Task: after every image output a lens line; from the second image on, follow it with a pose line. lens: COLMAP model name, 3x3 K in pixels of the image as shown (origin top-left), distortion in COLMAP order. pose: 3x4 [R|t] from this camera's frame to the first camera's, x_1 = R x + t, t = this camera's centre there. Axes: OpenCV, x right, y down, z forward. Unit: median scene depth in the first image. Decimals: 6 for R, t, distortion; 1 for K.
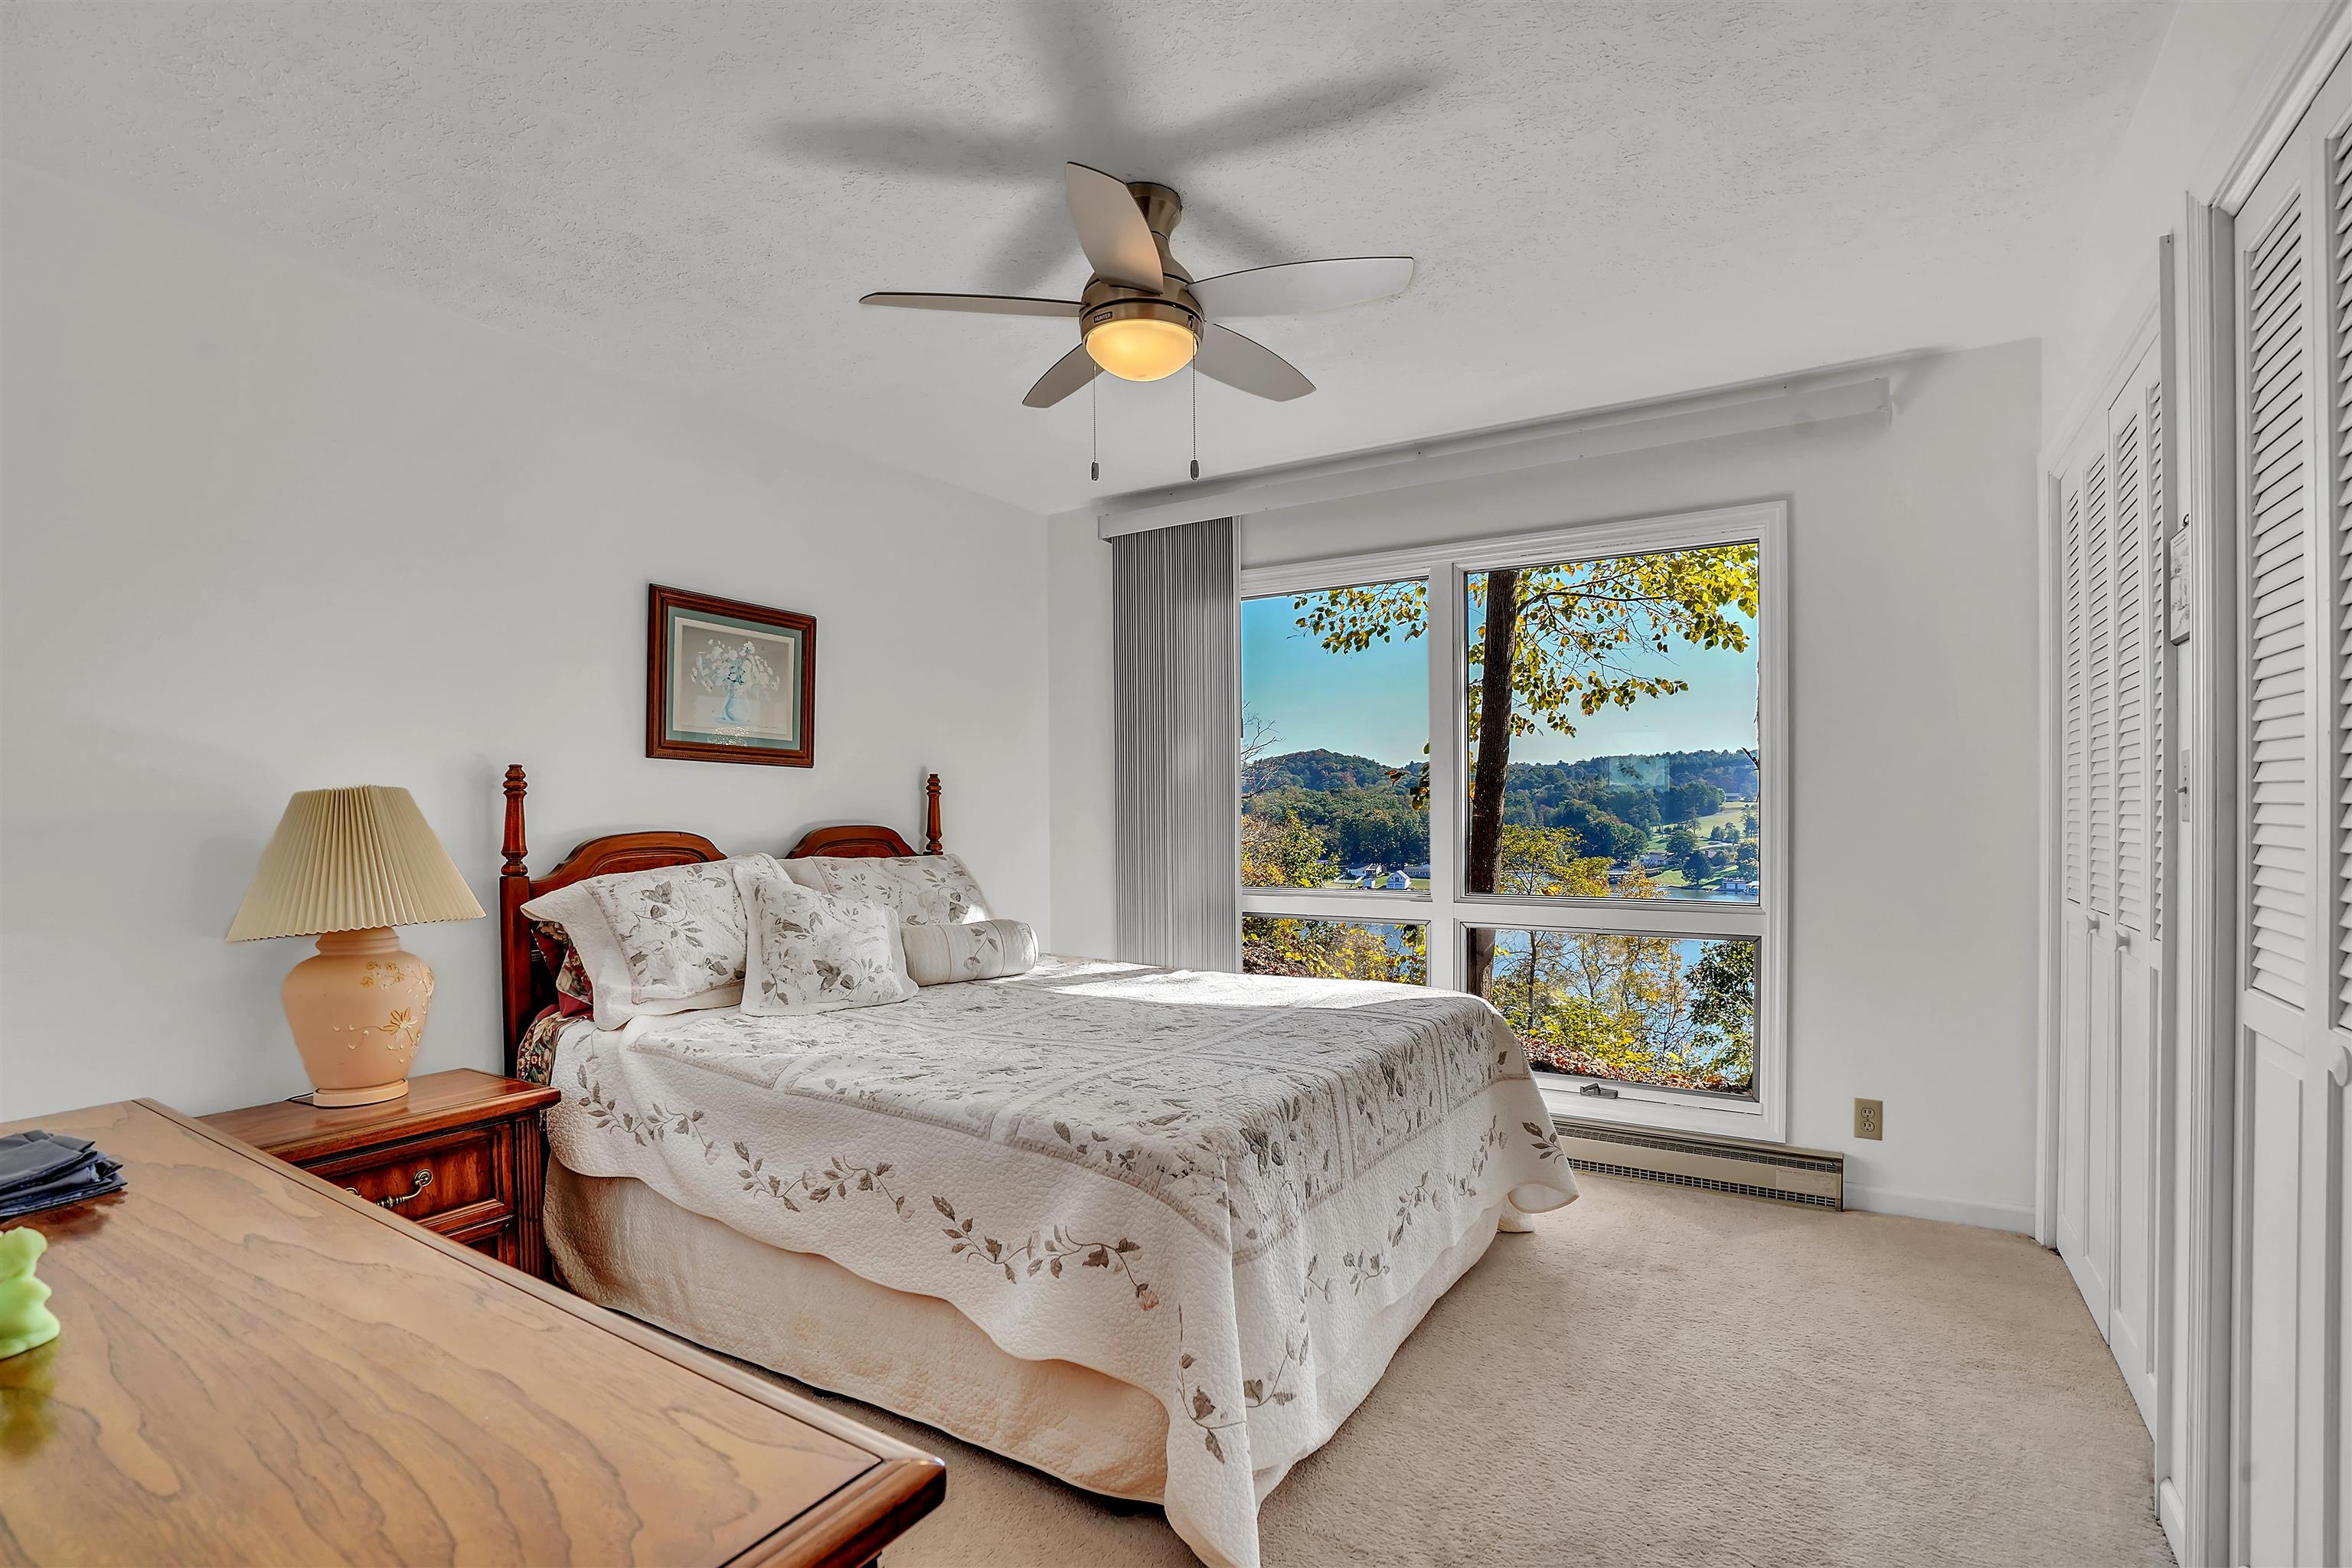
lens RADIAL K [[1106.7, 0, 1172.0], [0, 1106.7, 799.8], [0, 0, 1]] dist [-0.047954, 0.014107]
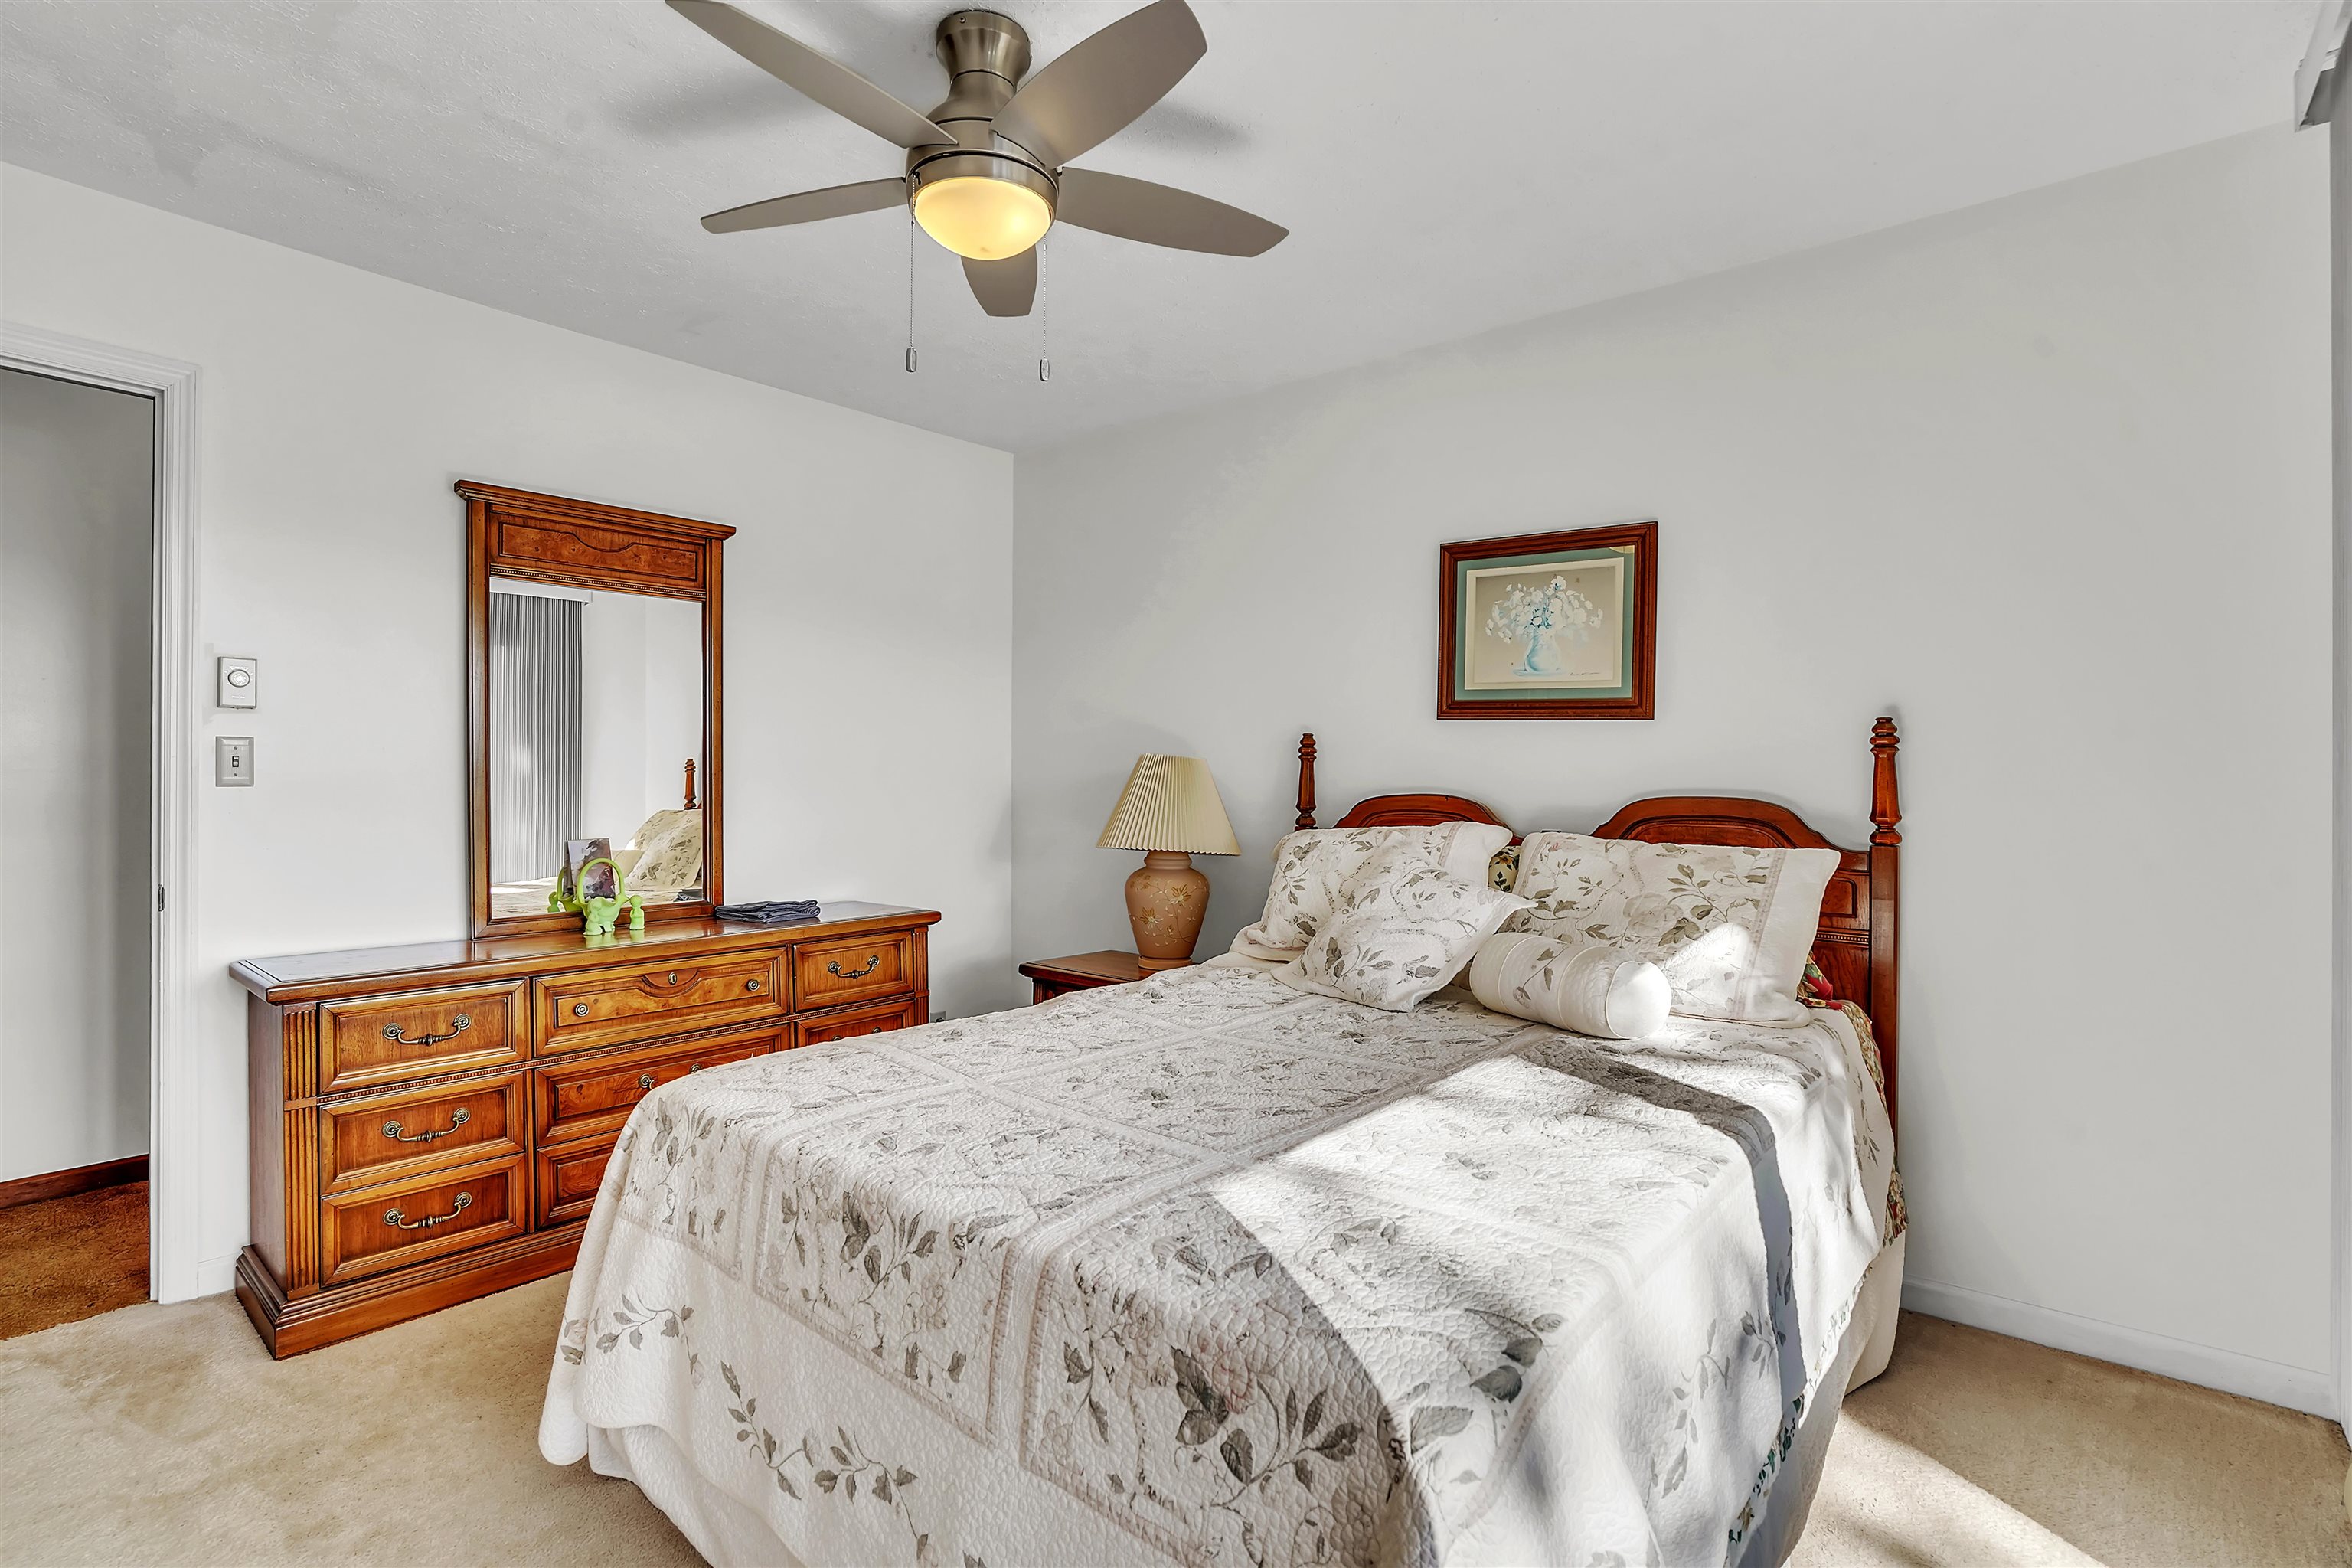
lens RADIAL K [[1106.7, 0, 1174.4], [0, 1106.7, 766.5], [0, 0, 1]] dist [-0.047954, 0.014107]
pose [[-0.148332, 0.009003, -0.988897, 0.518670], [0.006382, 0.999946, 0.008146, -0.005186], [0.988917, -0.005103, -0.148381, 0.854638]]
